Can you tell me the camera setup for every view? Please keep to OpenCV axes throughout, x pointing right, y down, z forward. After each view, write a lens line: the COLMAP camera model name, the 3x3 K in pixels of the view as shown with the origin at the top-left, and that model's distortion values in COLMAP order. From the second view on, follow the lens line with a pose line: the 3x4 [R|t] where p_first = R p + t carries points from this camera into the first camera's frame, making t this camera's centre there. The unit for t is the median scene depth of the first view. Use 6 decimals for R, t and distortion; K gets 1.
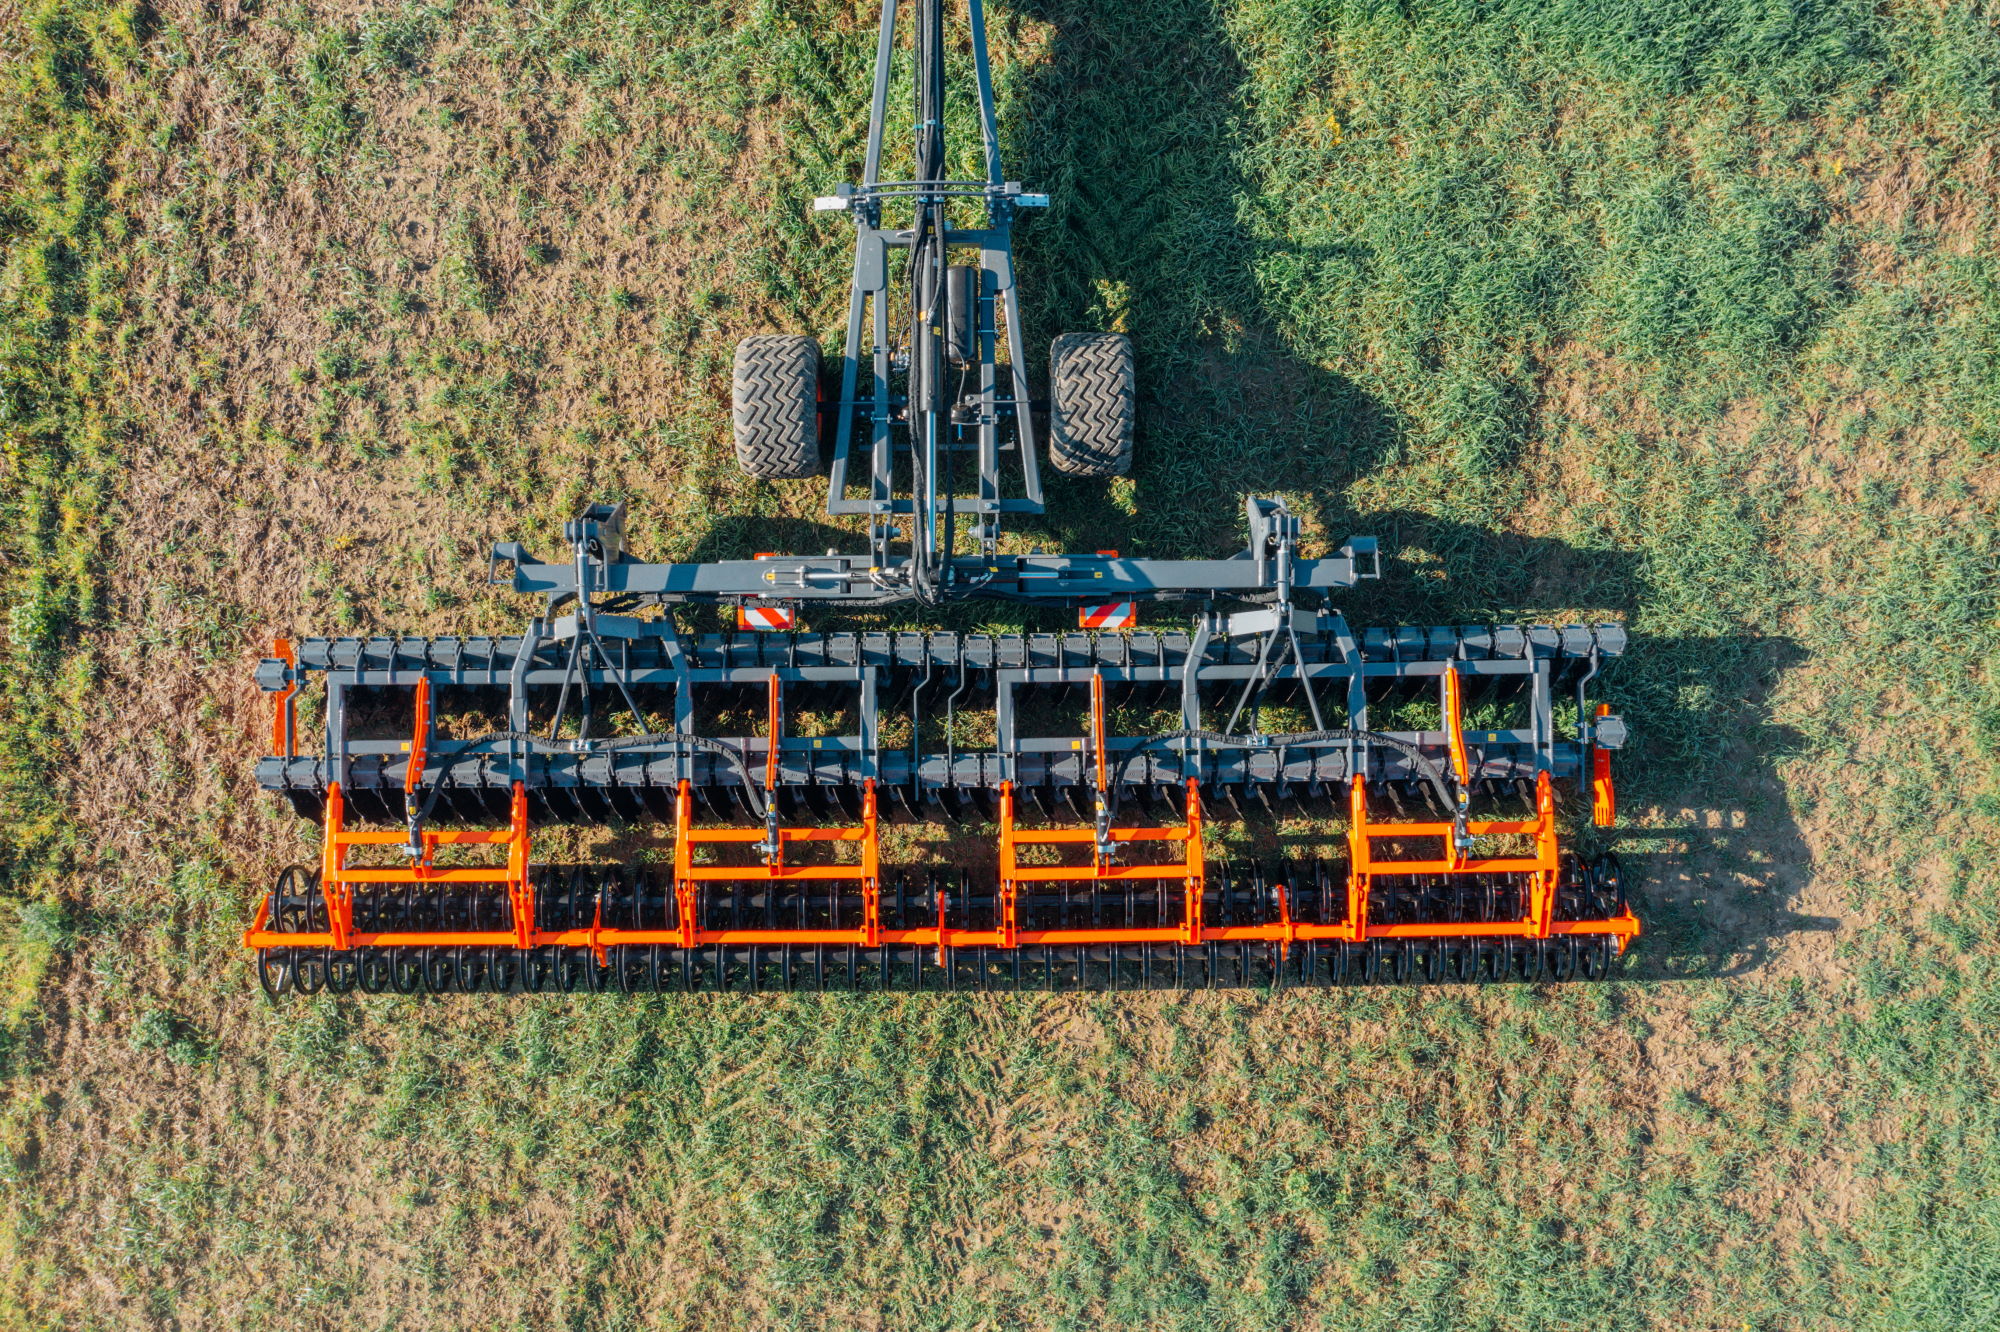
lens RADIAL K [[1608.0, 0, 1003.4], [0, 1608.0, 626.3], [0, 0, 1]] dist [-0.013332, 0.000350]
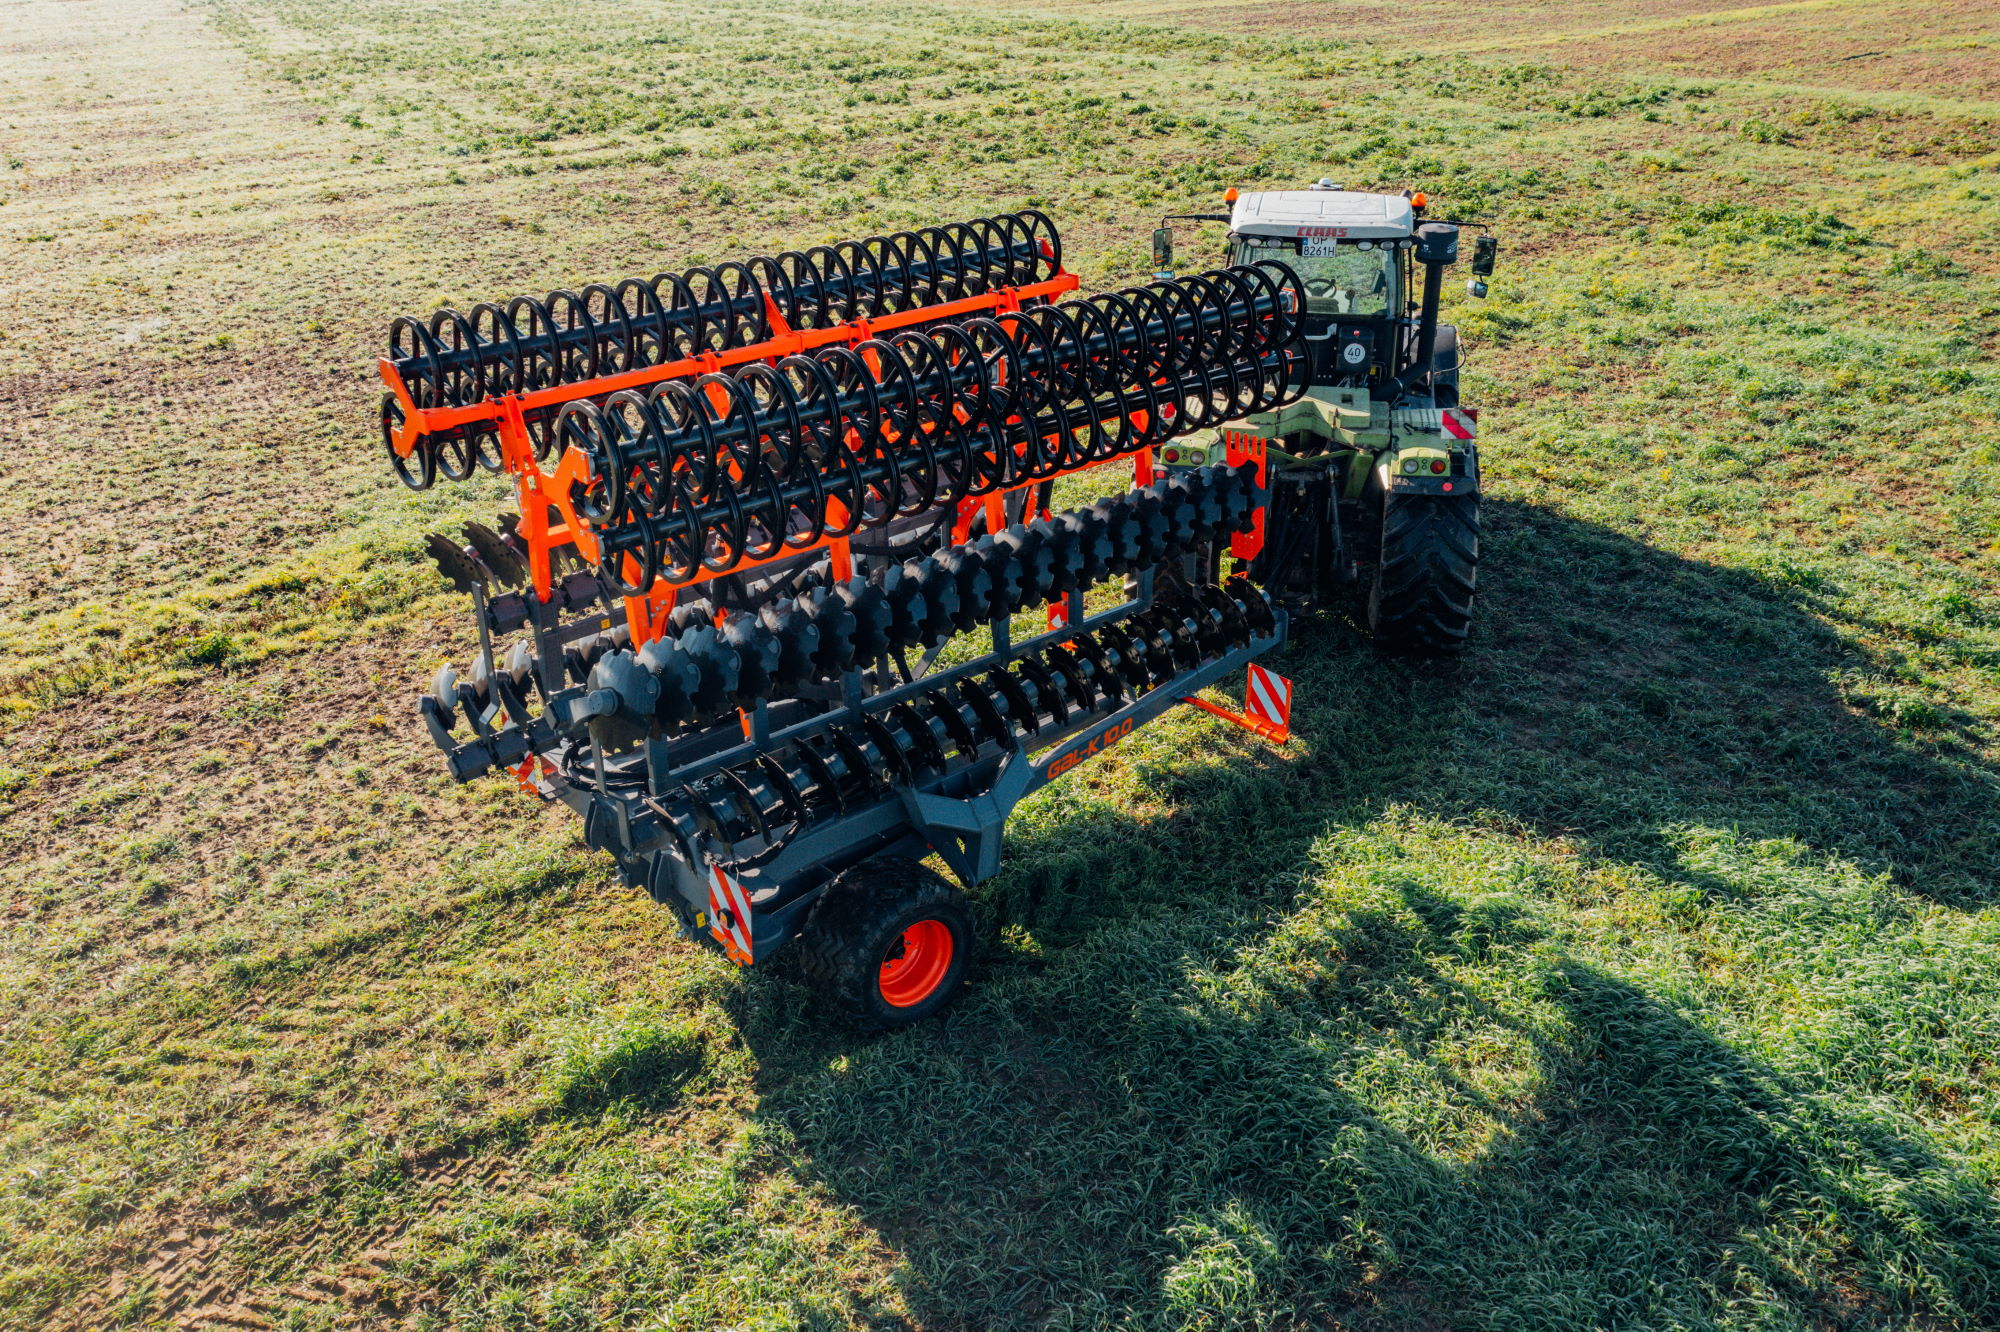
lens RADIAL K [[1608.0, 0, 1003.4], [0, 1608.0, 626.3], [0, 0, 1]] dist [-0.013332, 0.000350]
pose [[0.658811, 0.318137, -0.681730, 0.596563], [-0.752239, 0.266288, -0.602683, 0.268128], [-0.010200, 0.909879, 0.414749, 0.476469]]
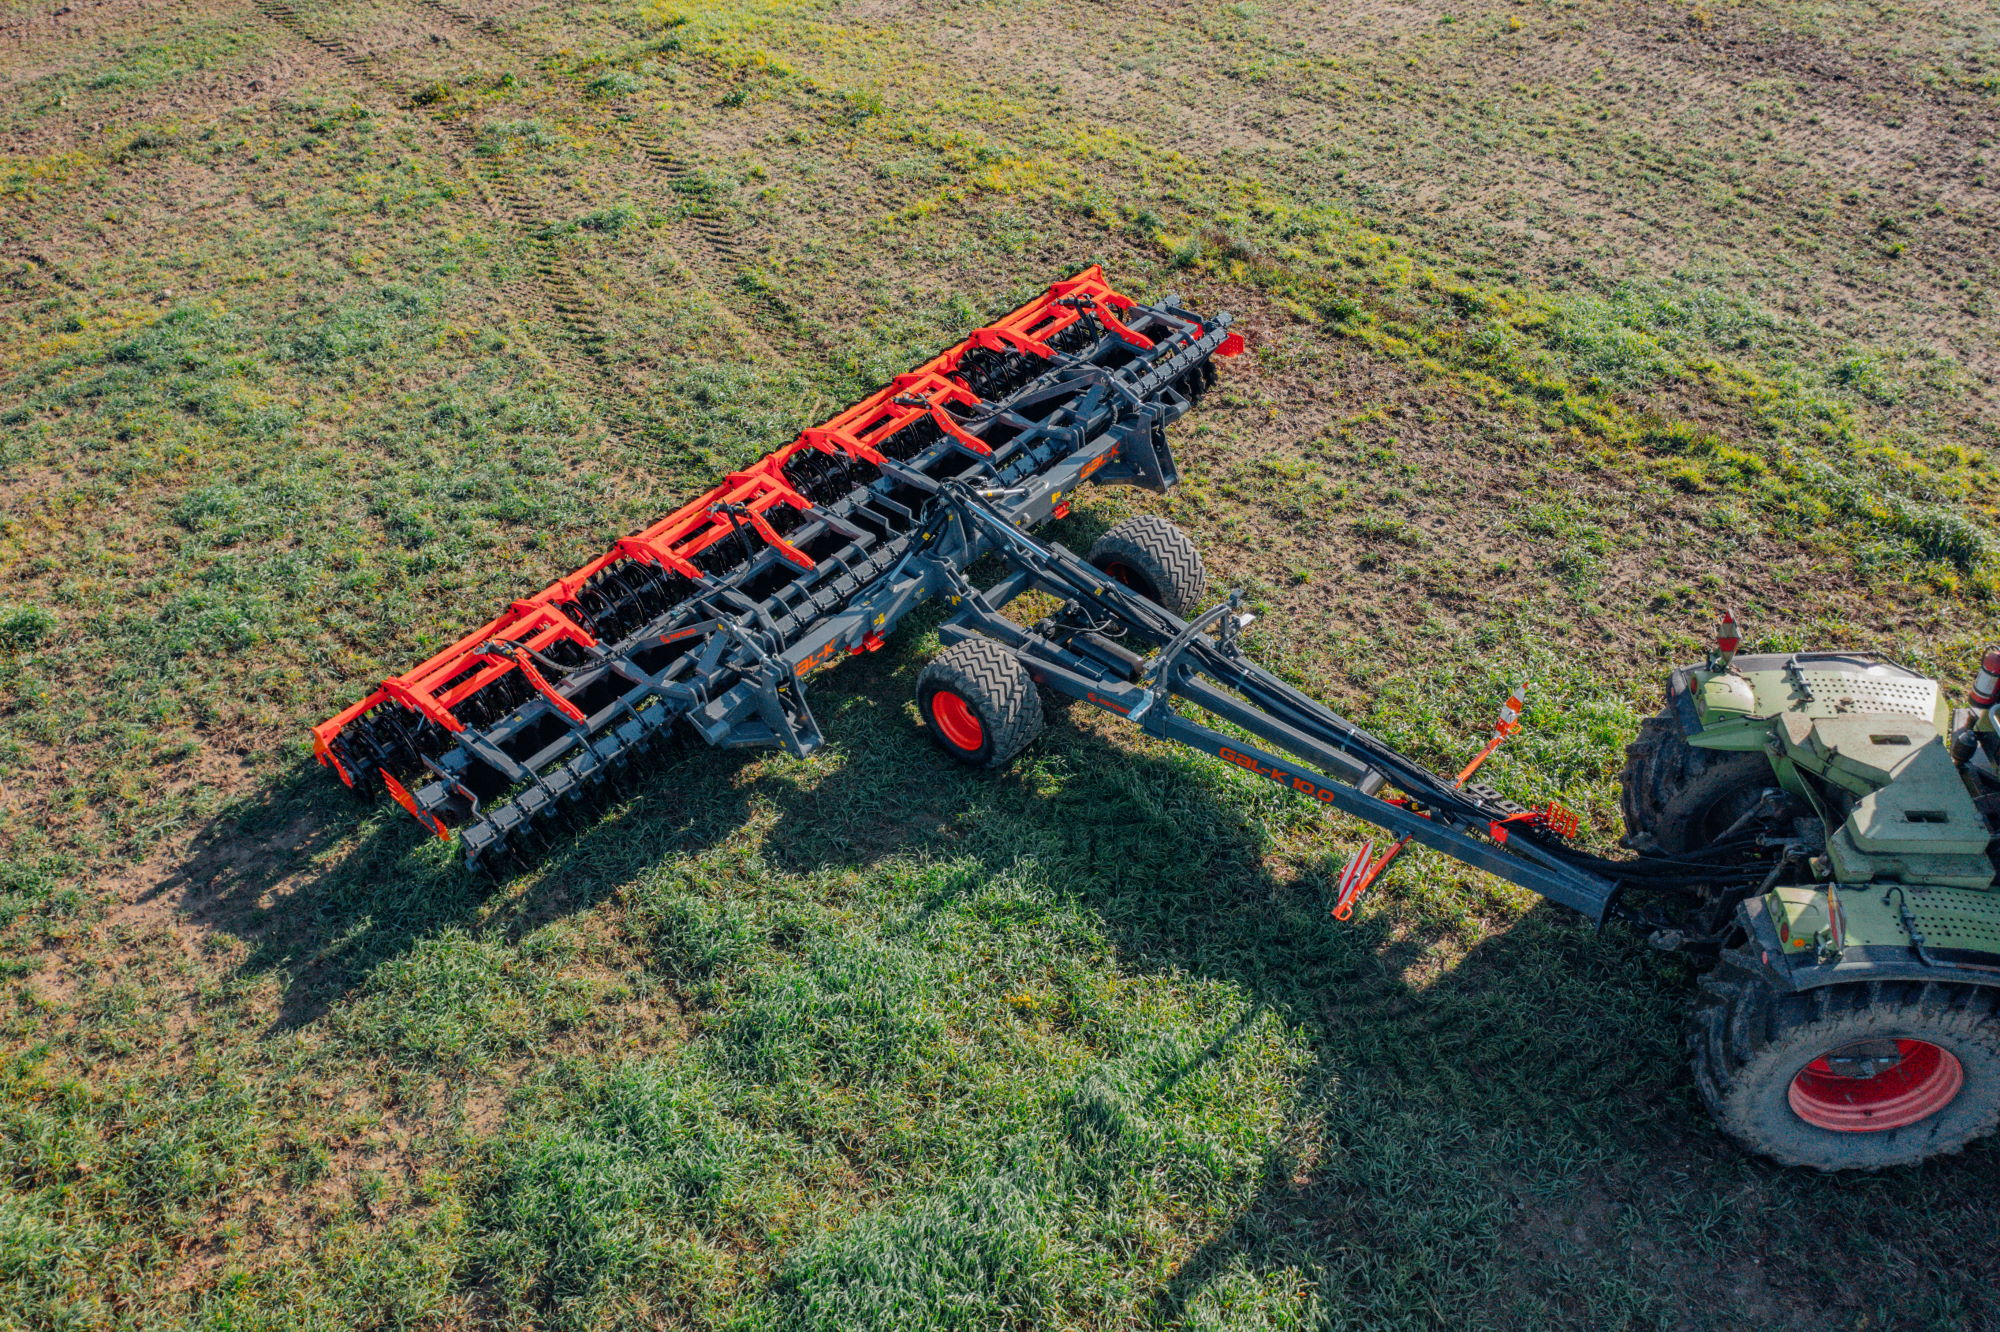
lens RADIAL K [[1608.0, 0, 1003.4], [0, 1608.0, 626.3], [0, 0, 1]] dist [-0.013332, 0.000350]
pose [[-0.675616, 0.499419, -0.542332, 0.609058], [-0.736865, -0.433543, 0.518719, -0.688937], [0.023934, 0.750081, 0.660913, 0.194111]]
